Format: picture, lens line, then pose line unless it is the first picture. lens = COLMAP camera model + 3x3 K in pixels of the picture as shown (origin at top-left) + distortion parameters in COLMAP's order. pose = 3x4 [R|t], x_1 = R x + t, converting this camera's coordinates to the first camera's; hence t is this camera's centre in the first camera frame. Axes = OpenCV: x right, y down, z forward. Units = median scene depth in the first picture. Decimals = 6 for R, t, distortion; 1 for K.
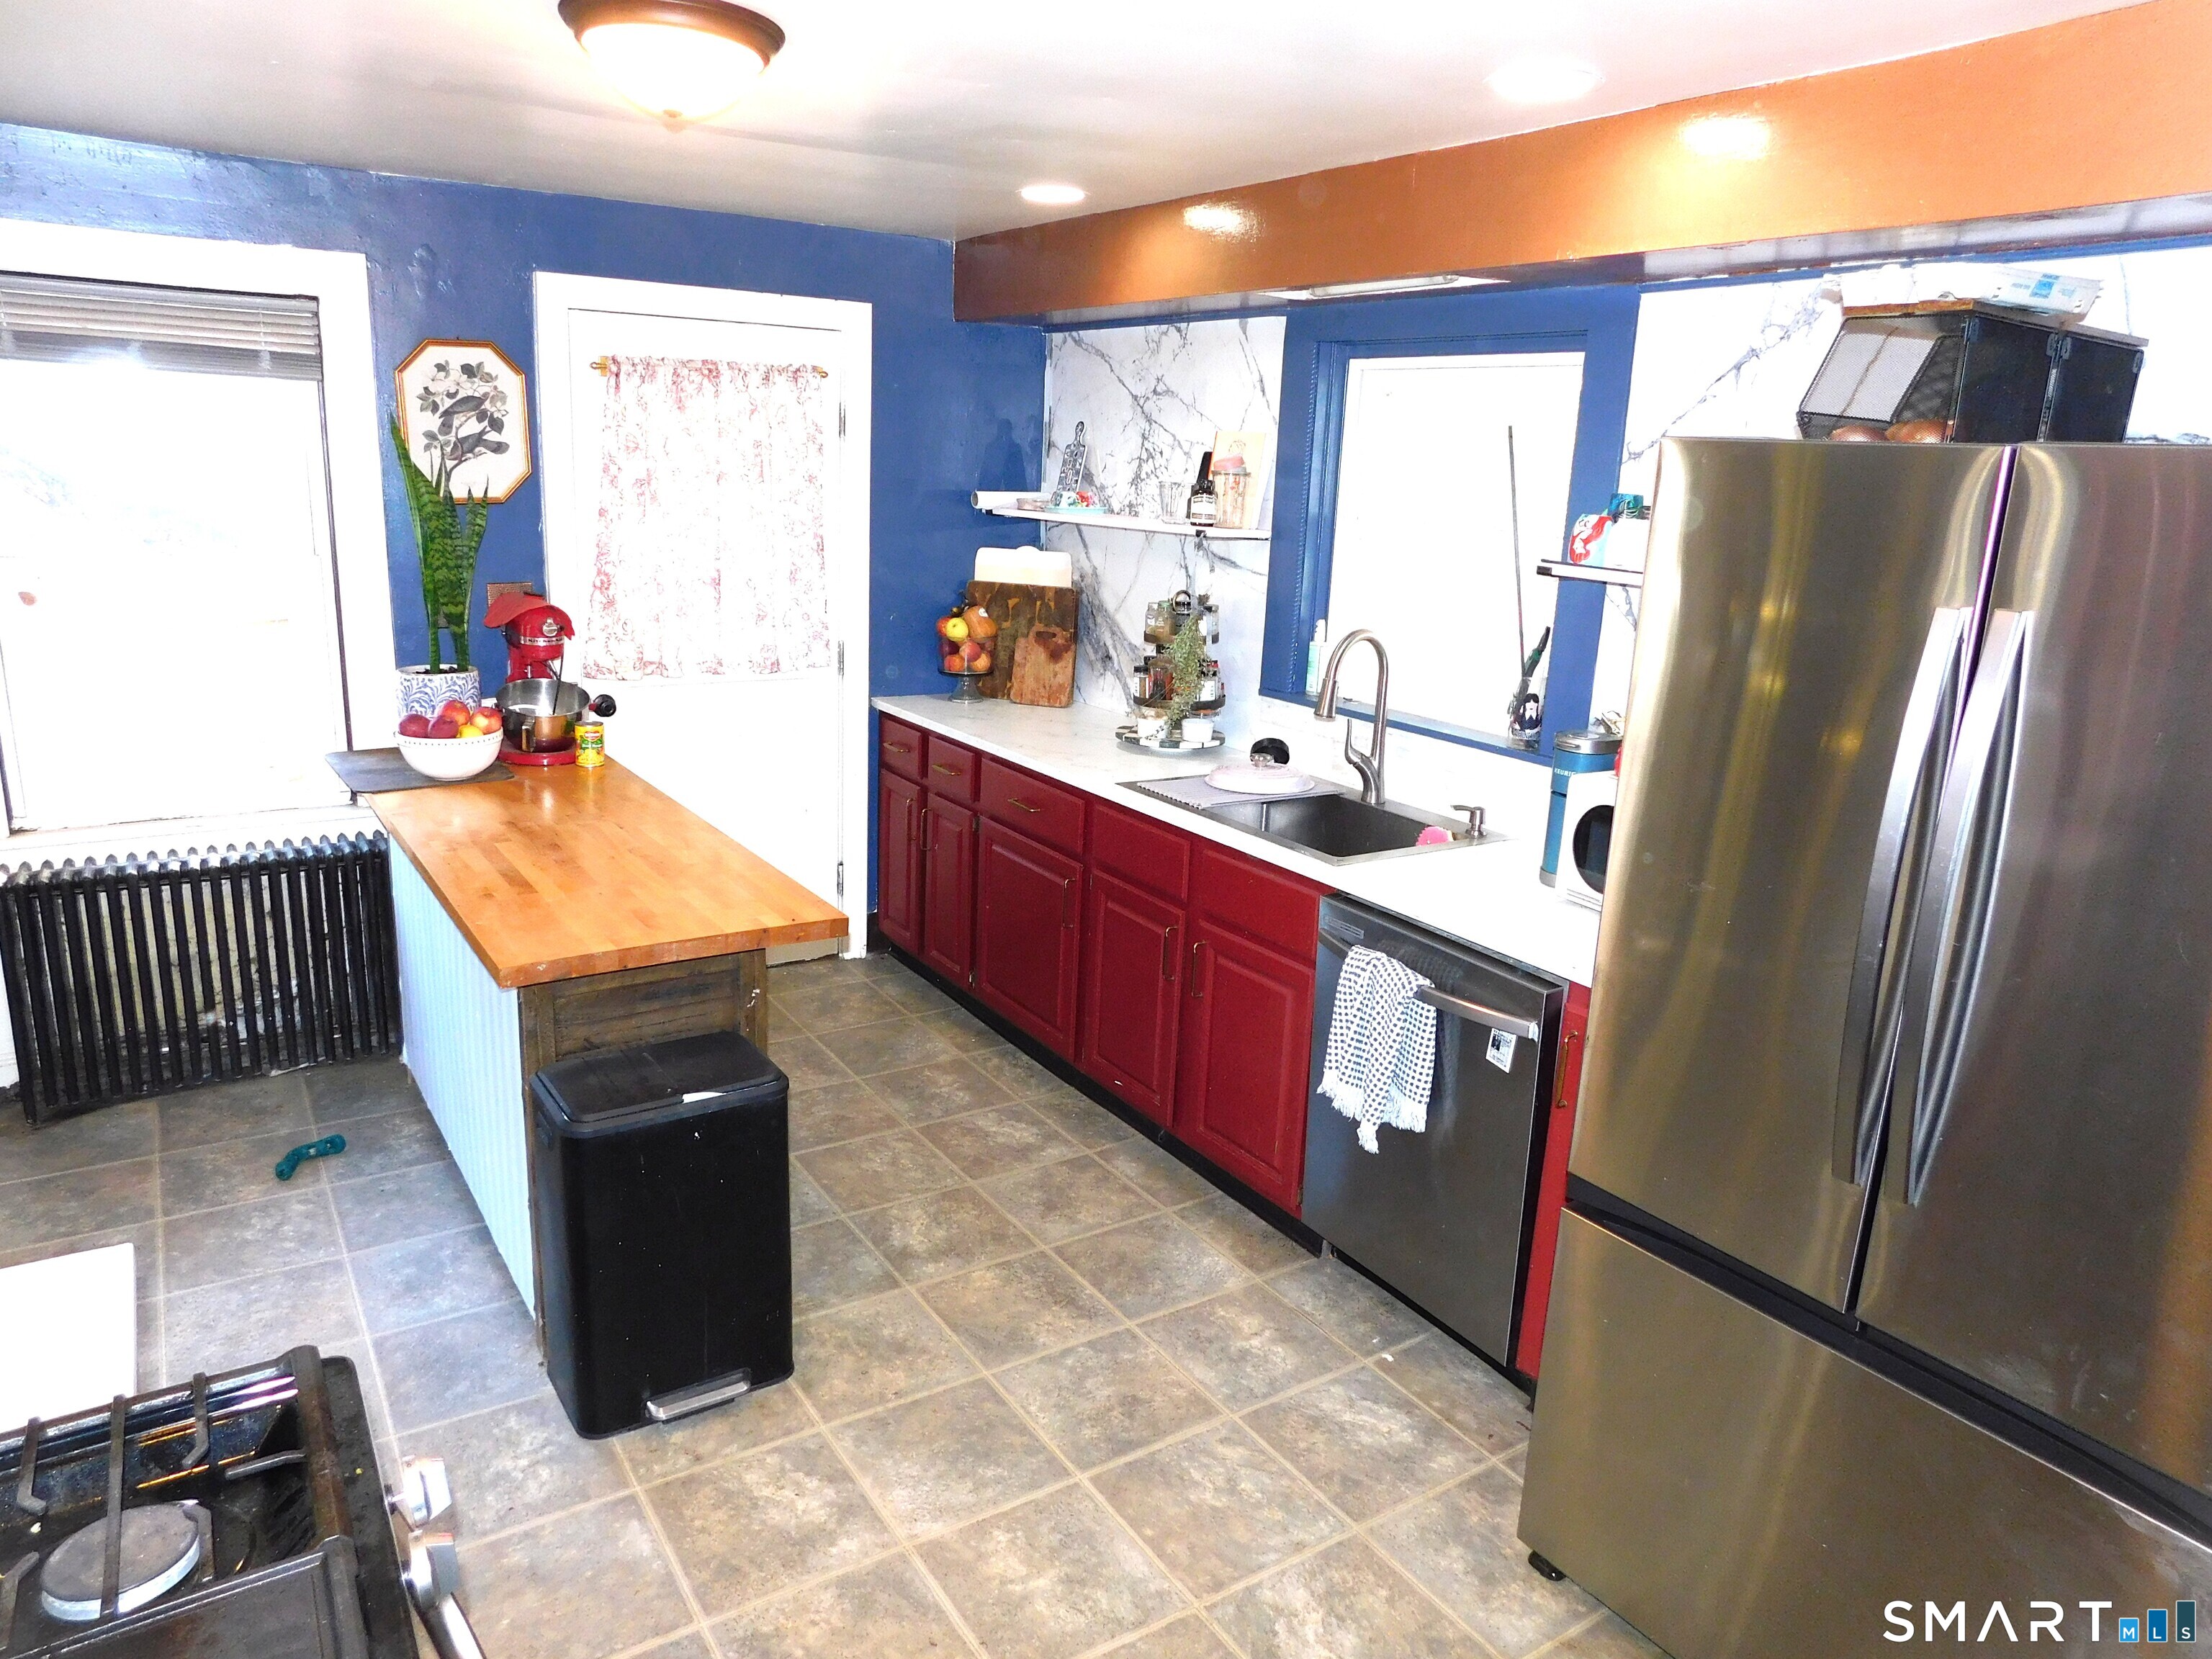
lens RADIAL K [[1456.2, 0, 1117.3], [0, 1456.2, 830.5], [0, 0, 1]] dist [-0.084256, 0.062716]
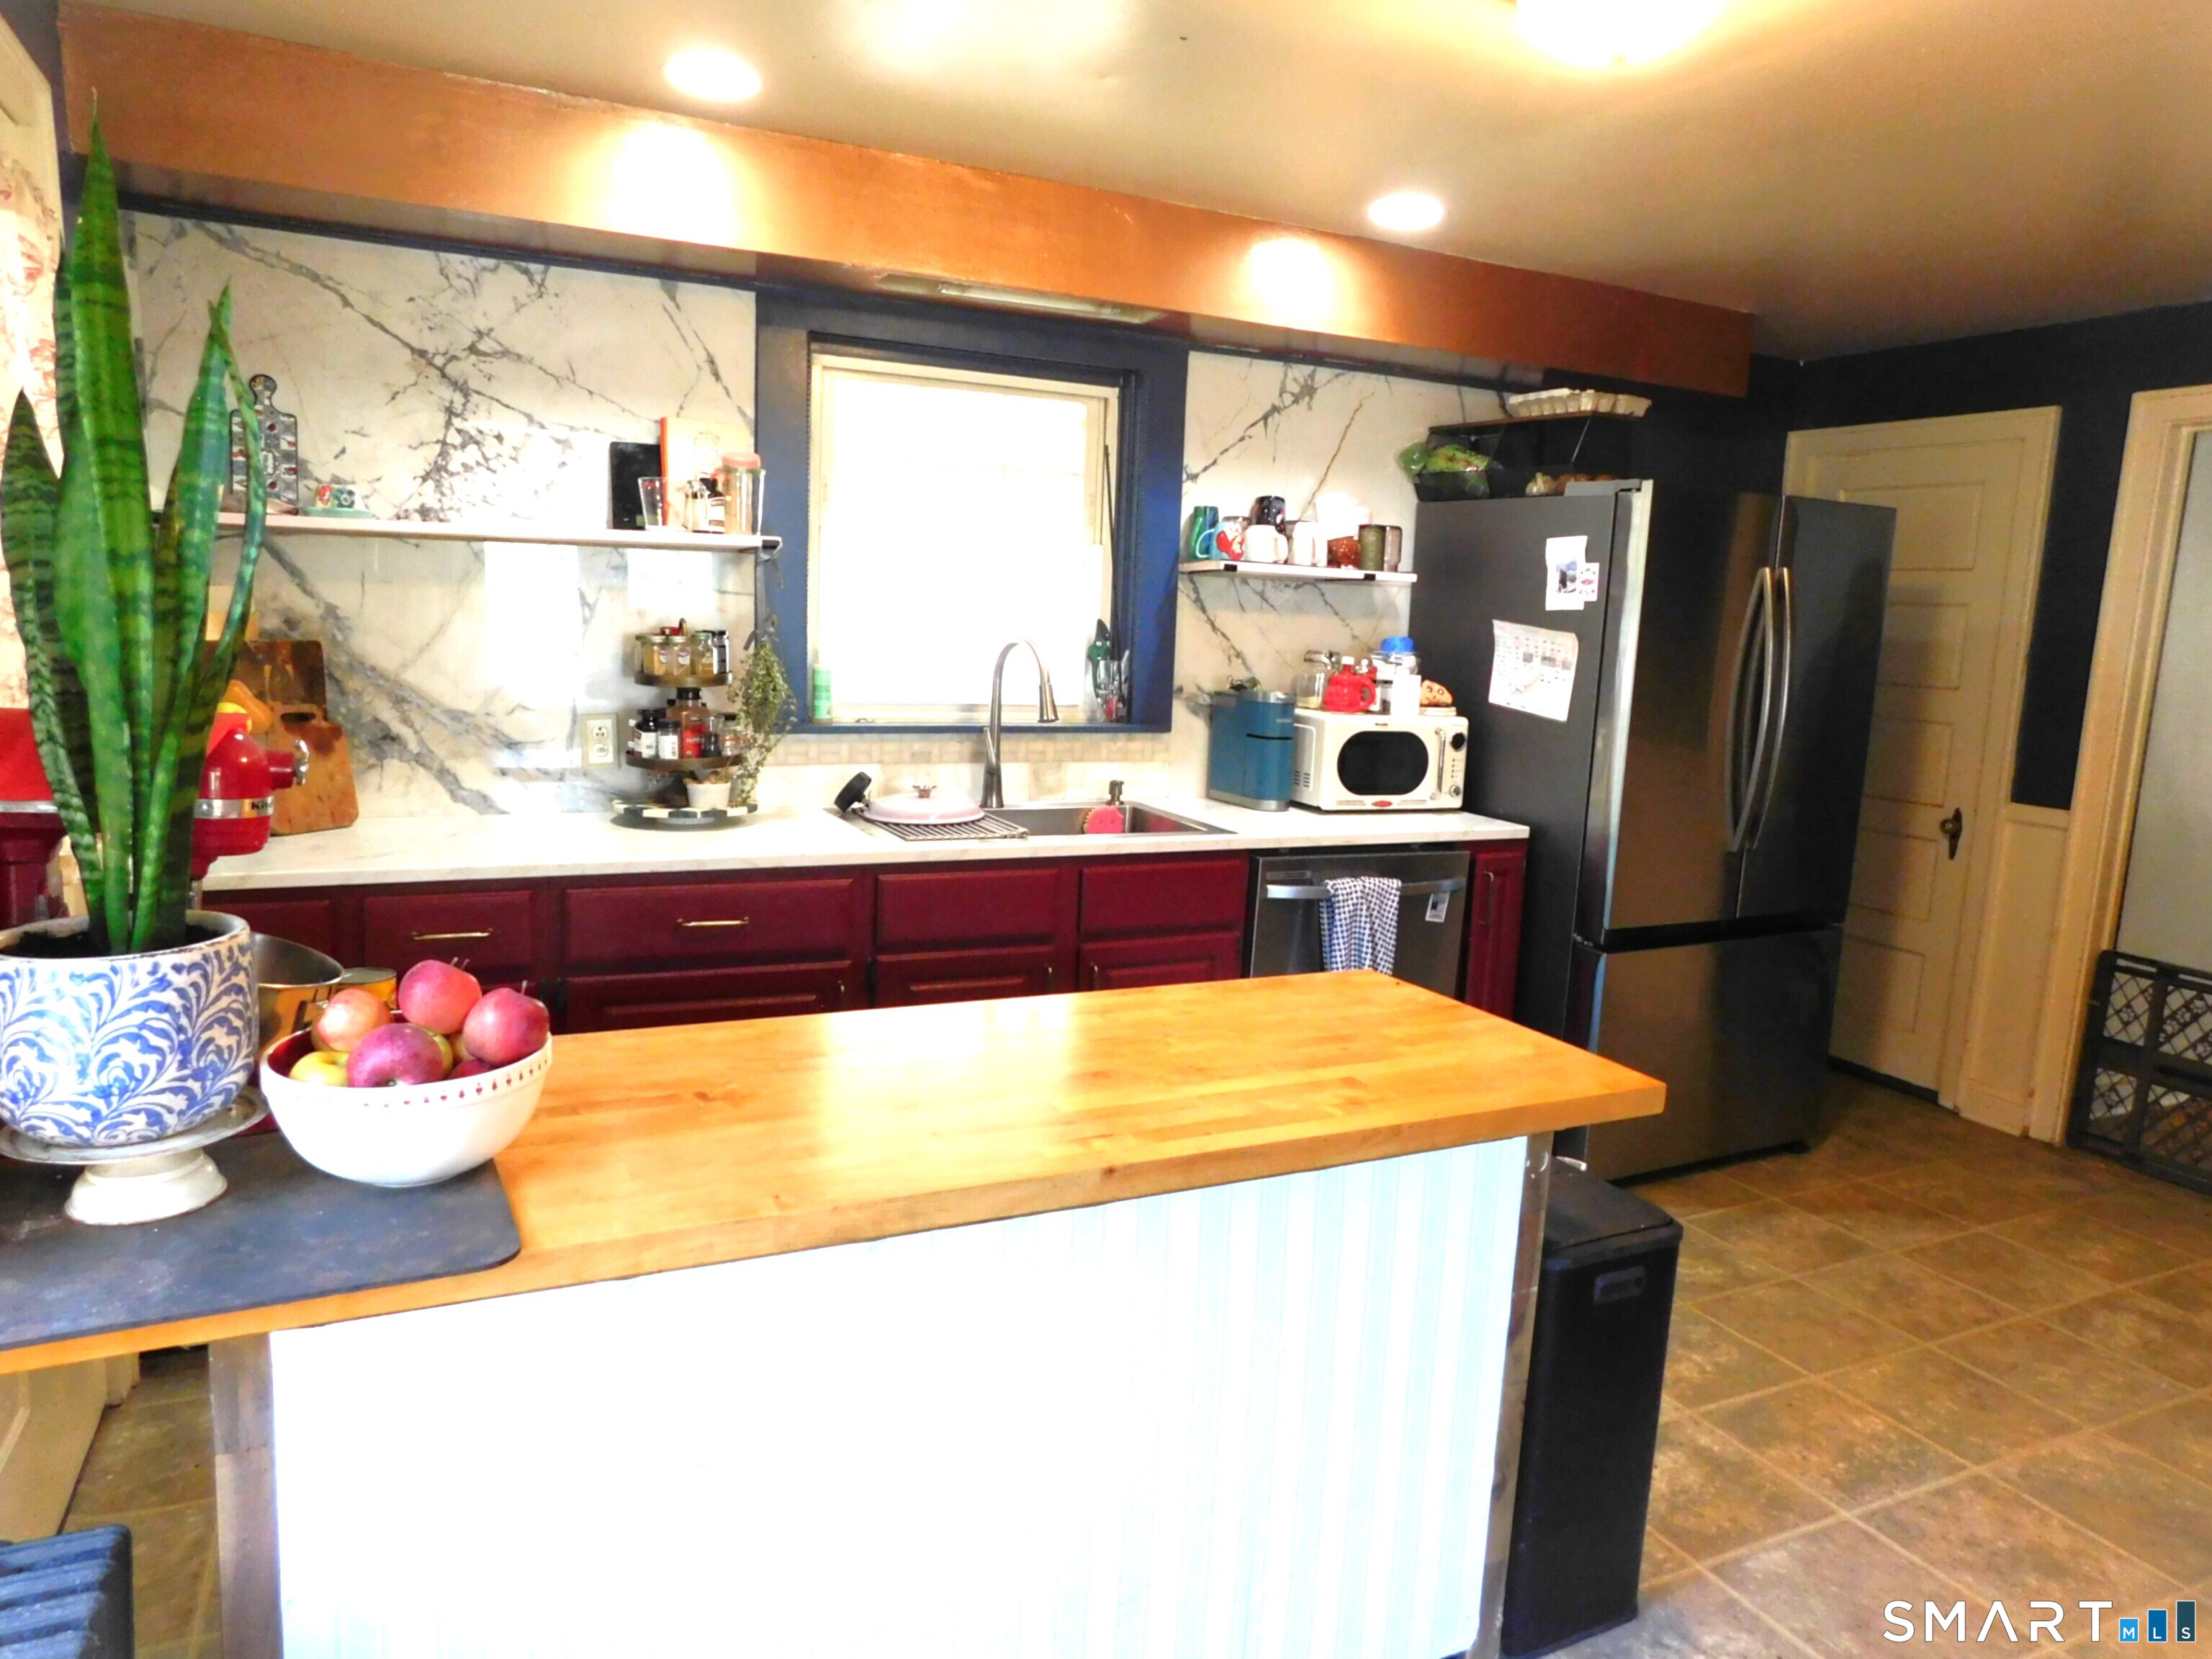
lens RADIAL K [[1456.2, 0, 1117.3], [0, 1456.2, 830.5], [0, 0, 1]] dist [-0.084256, 0.062716]
pose [[0.133878, -0.183381, 0.973883, -0.645450], [0.213226, 0.965043, 0.152405, -0.113729], [-0.967787, 0.187253, 0.168300, 0.611246]]
